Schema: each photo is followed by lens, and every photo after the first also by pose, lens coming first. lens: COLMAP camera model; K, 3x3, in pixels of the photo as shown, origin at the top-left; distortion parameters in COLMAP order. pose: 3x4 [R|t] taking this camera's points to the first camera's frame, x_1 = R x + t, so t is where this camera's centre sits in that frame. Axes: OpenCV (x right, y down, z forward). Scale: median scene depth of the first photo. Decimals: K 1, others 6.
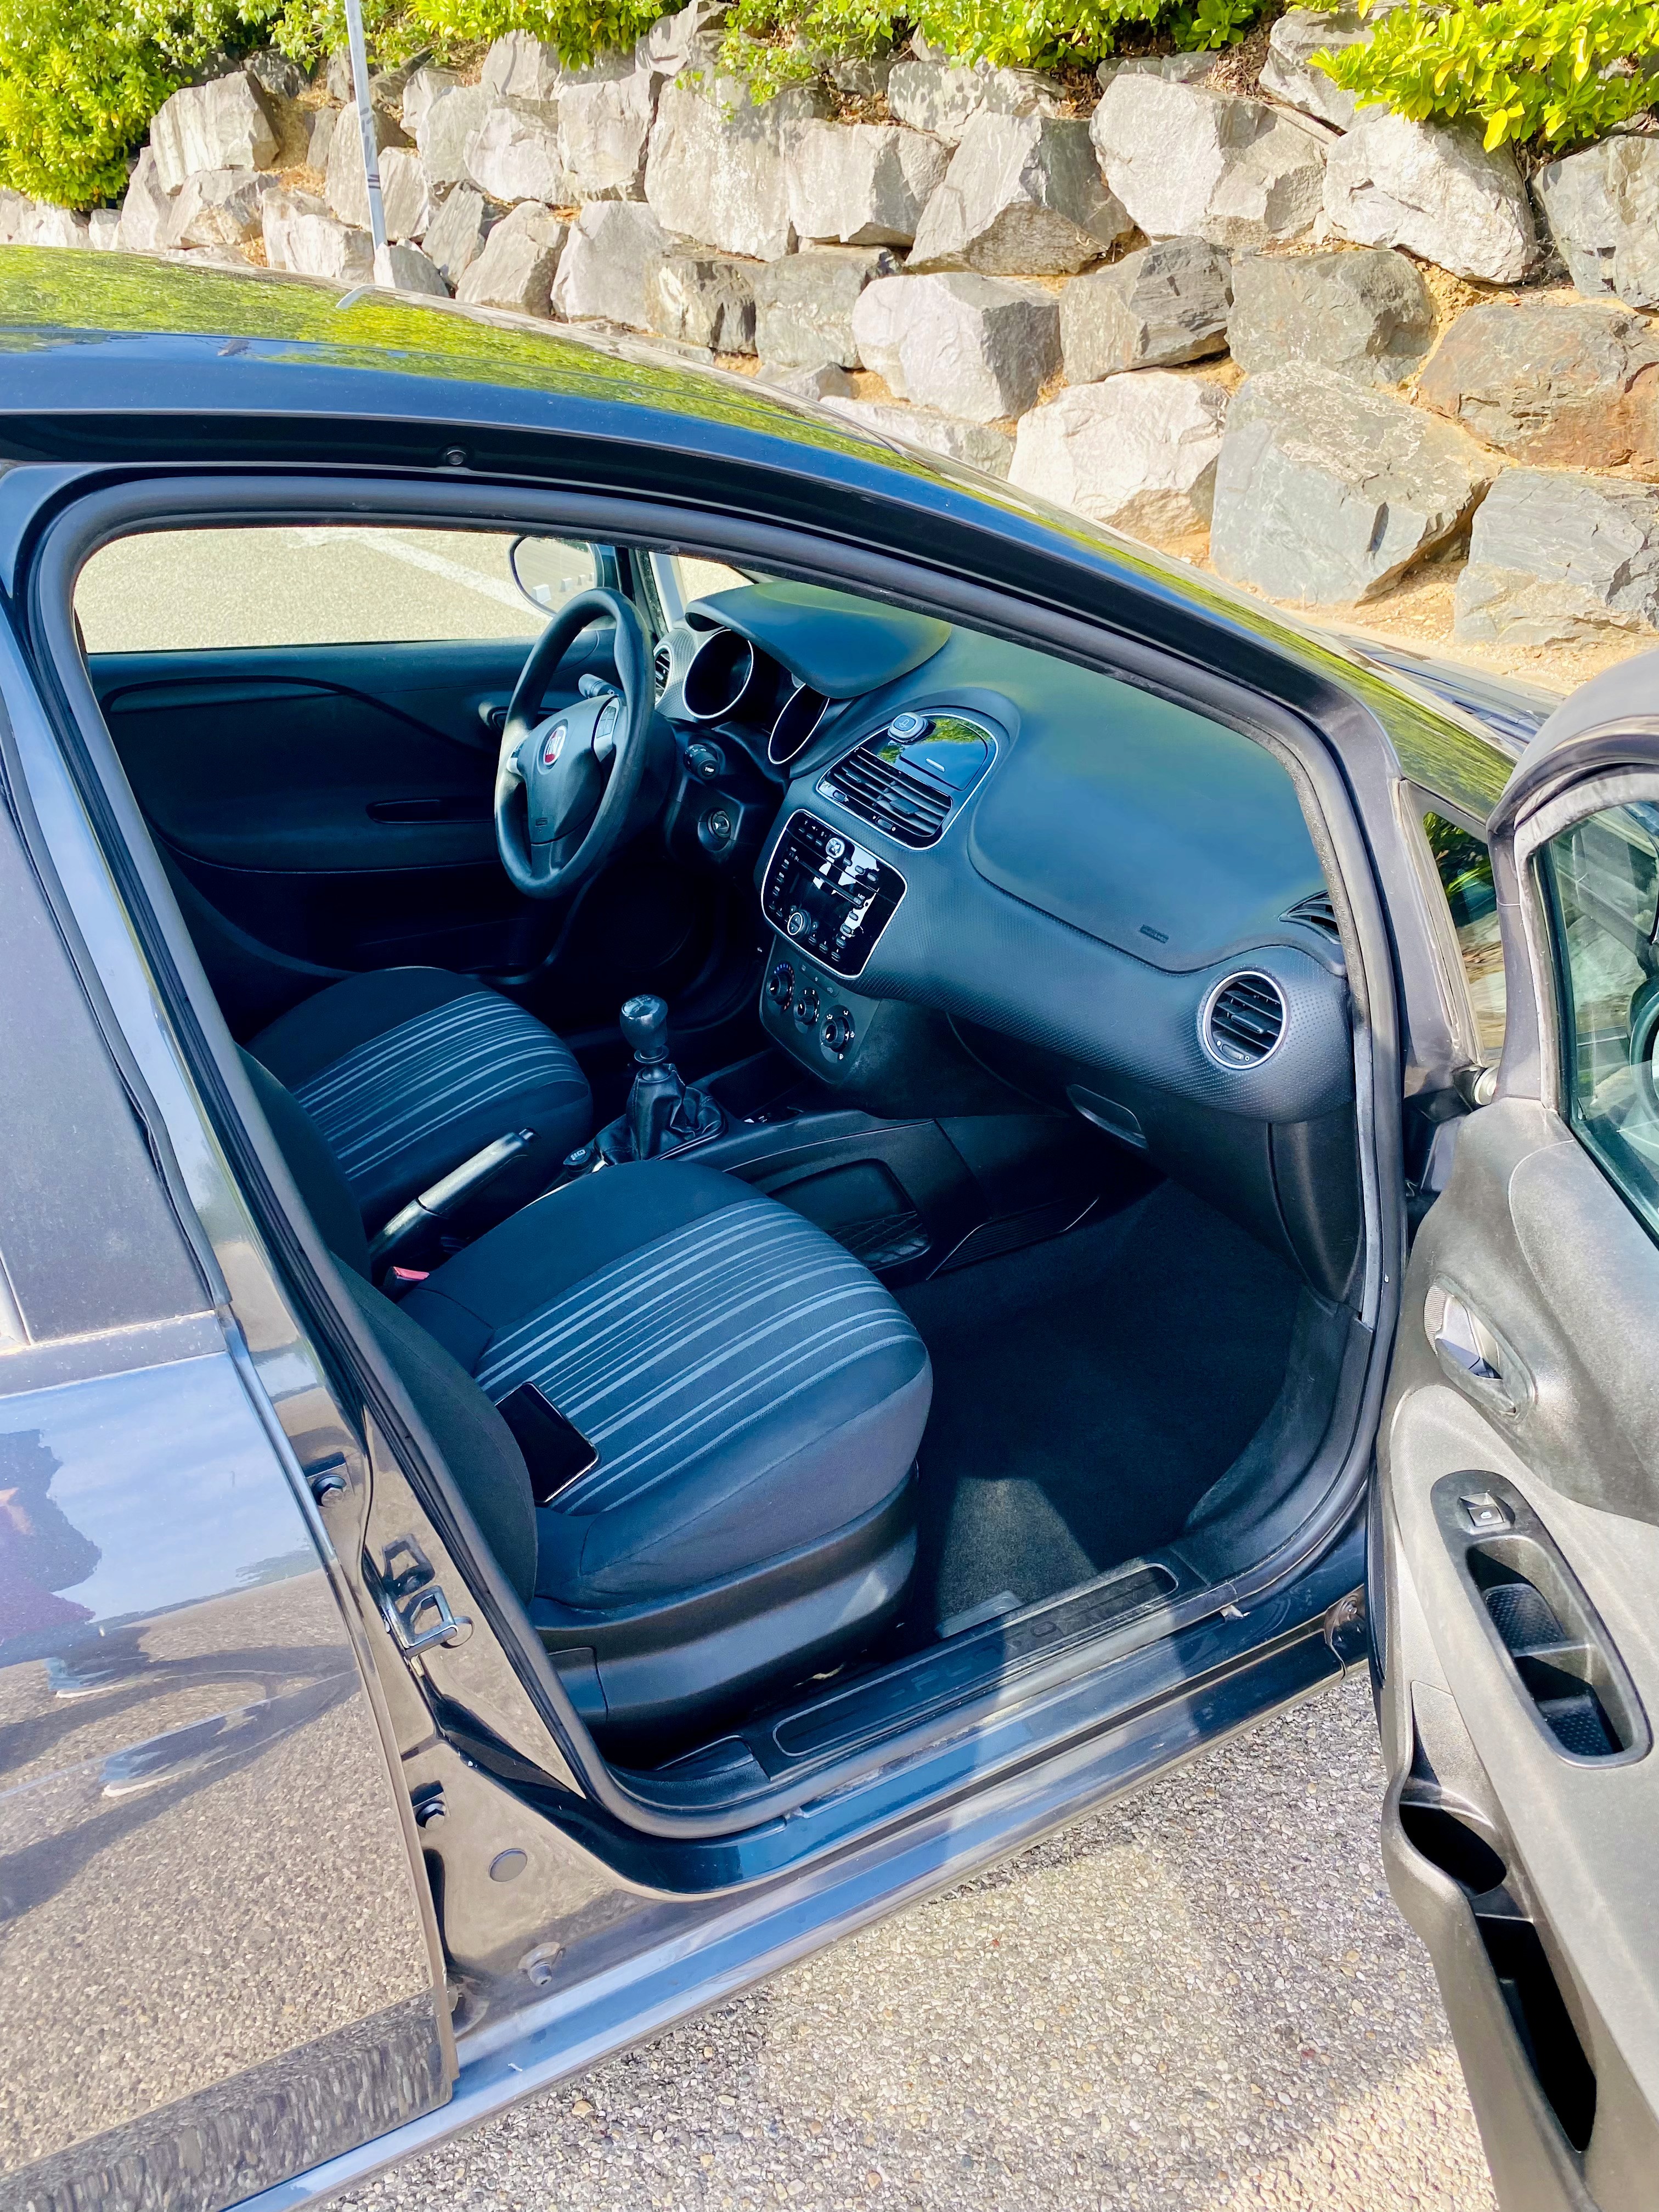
lens RADIAL K [[1676.6, 0, 822.8], [0, 1676.6, 1104.5], [0, 0, 1]] dist [0.020009, -0.017582]
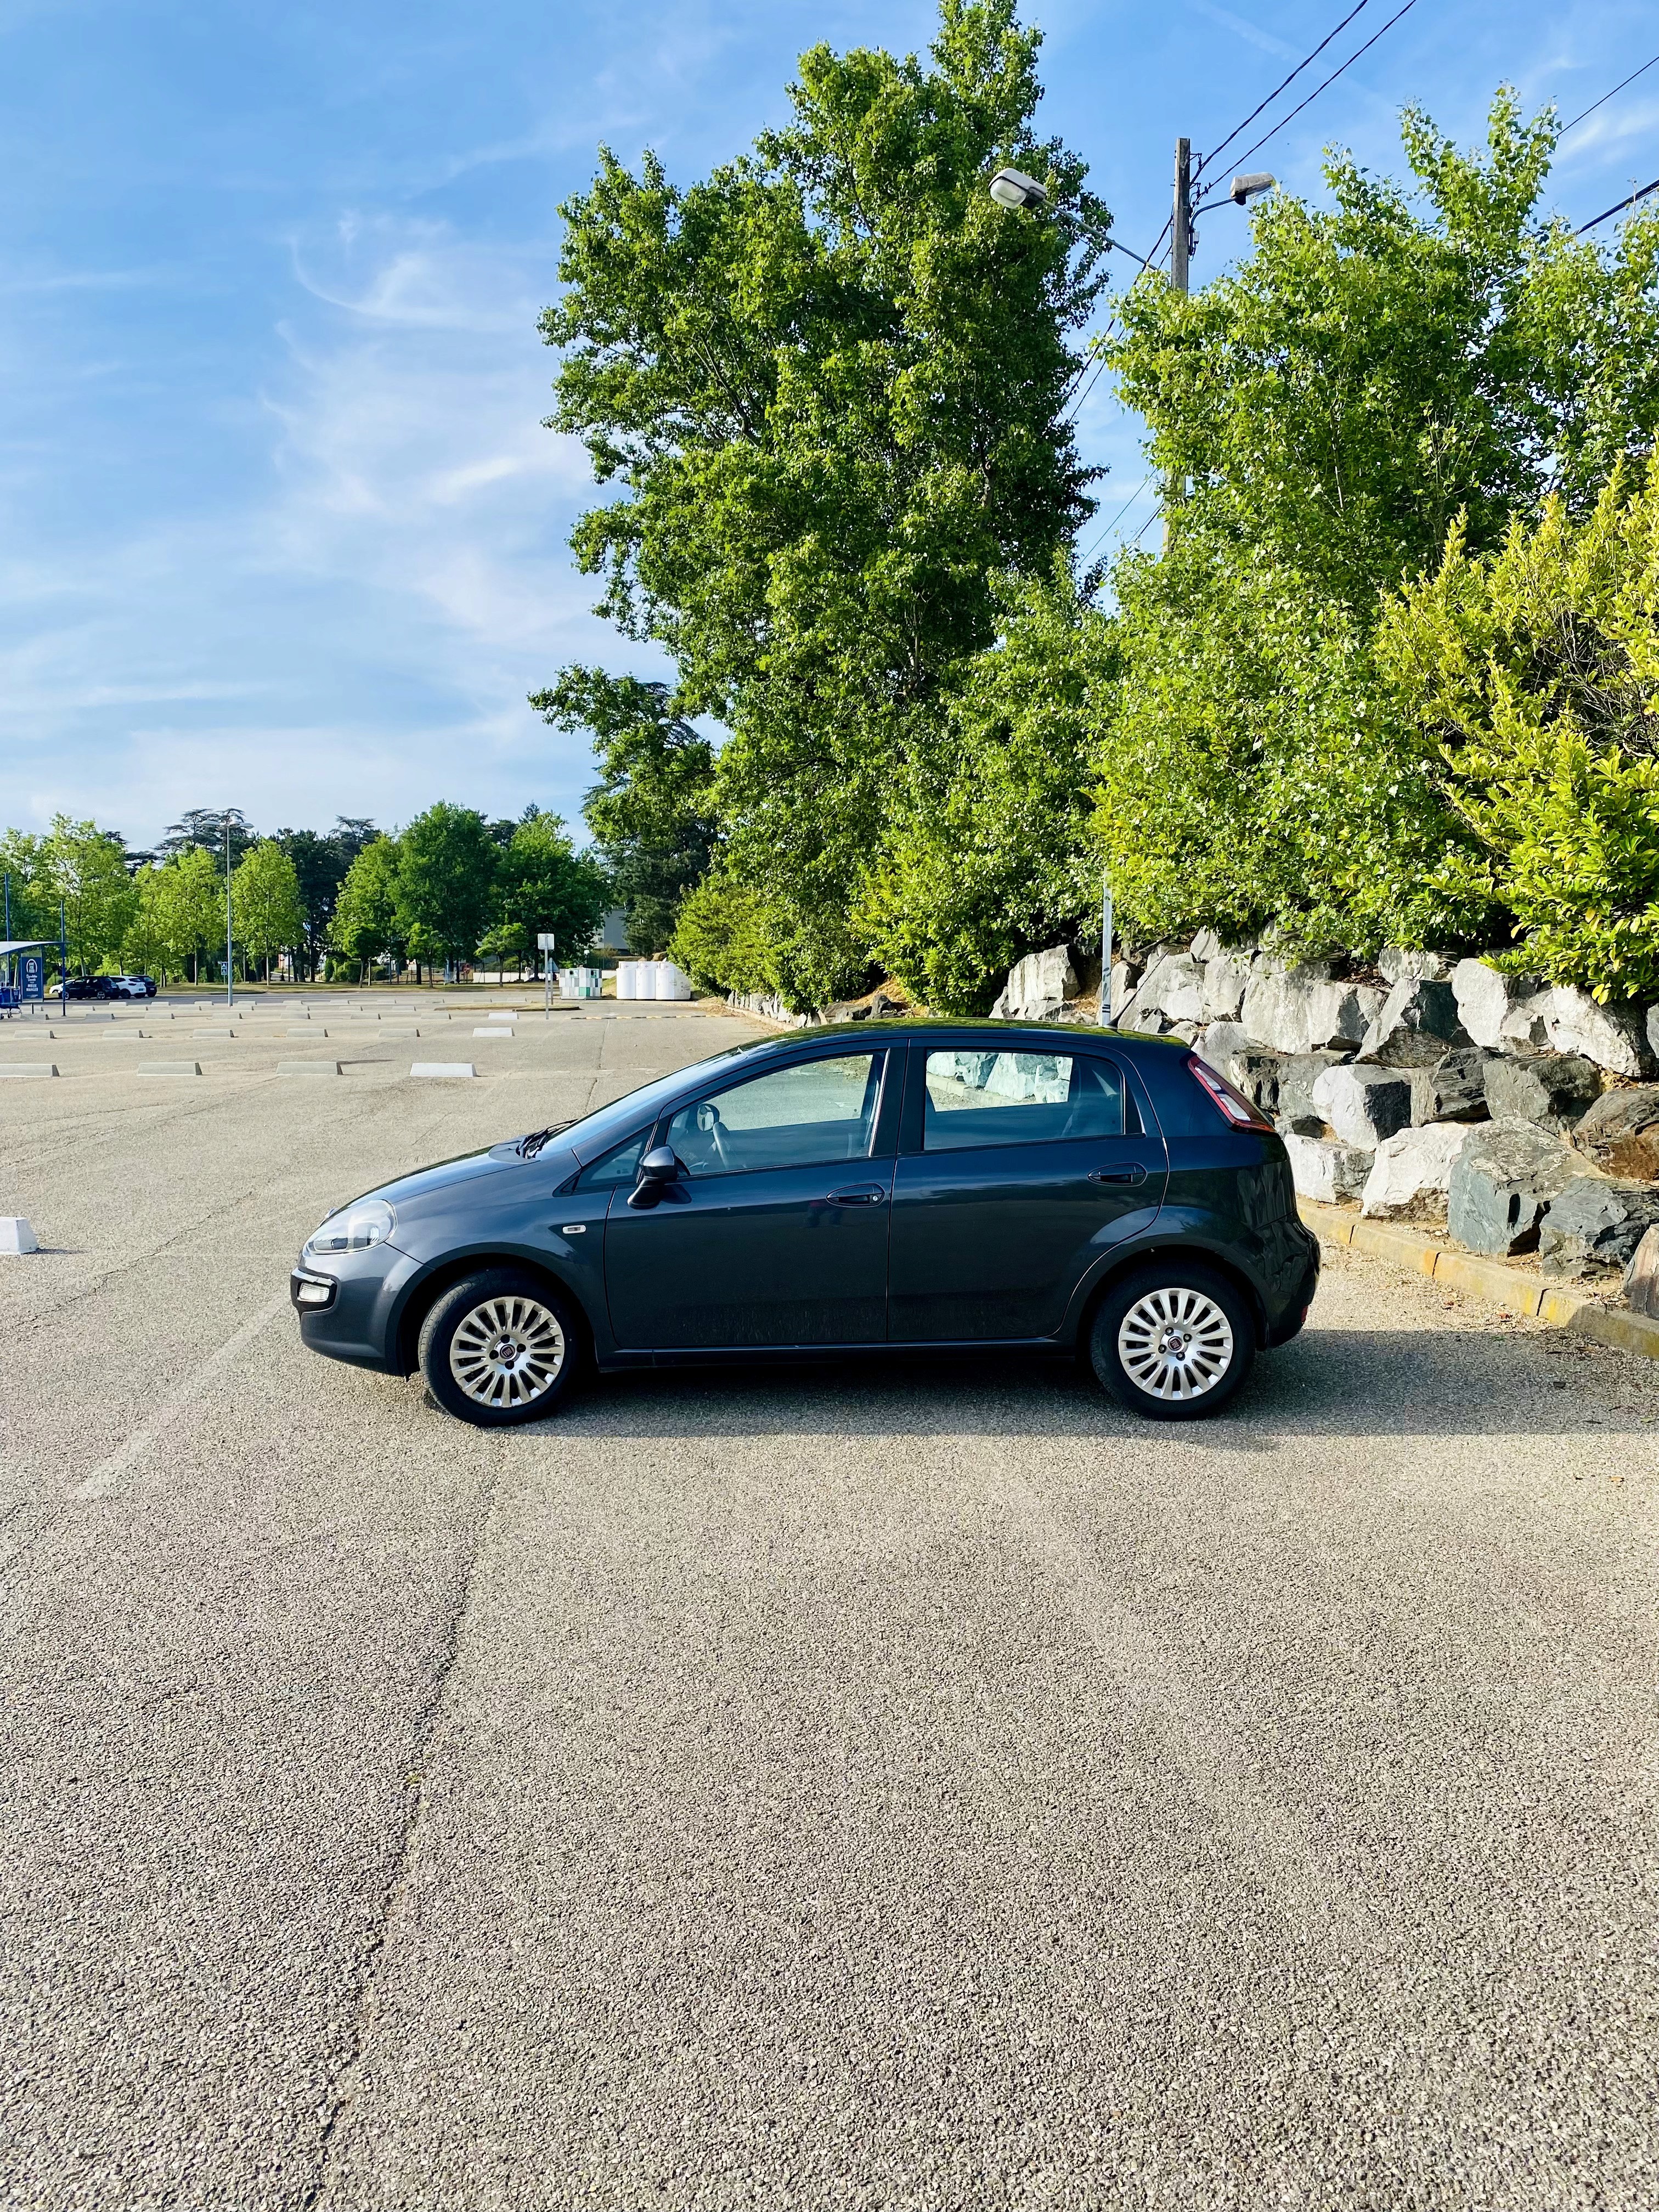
lens RADIAL K [[1676.6, 0, 829.3], [0, 1676.6, 1104.5], [0, 0, 1]] dist [0.020009, -0.017582]
pose [[0.872251, 0.041577, -0.487288, 0.361617], [-0.245659, 0.898806, -0.363043, 0.209402], [0.422883, 0.436371, 0.794198, -0.399493]]
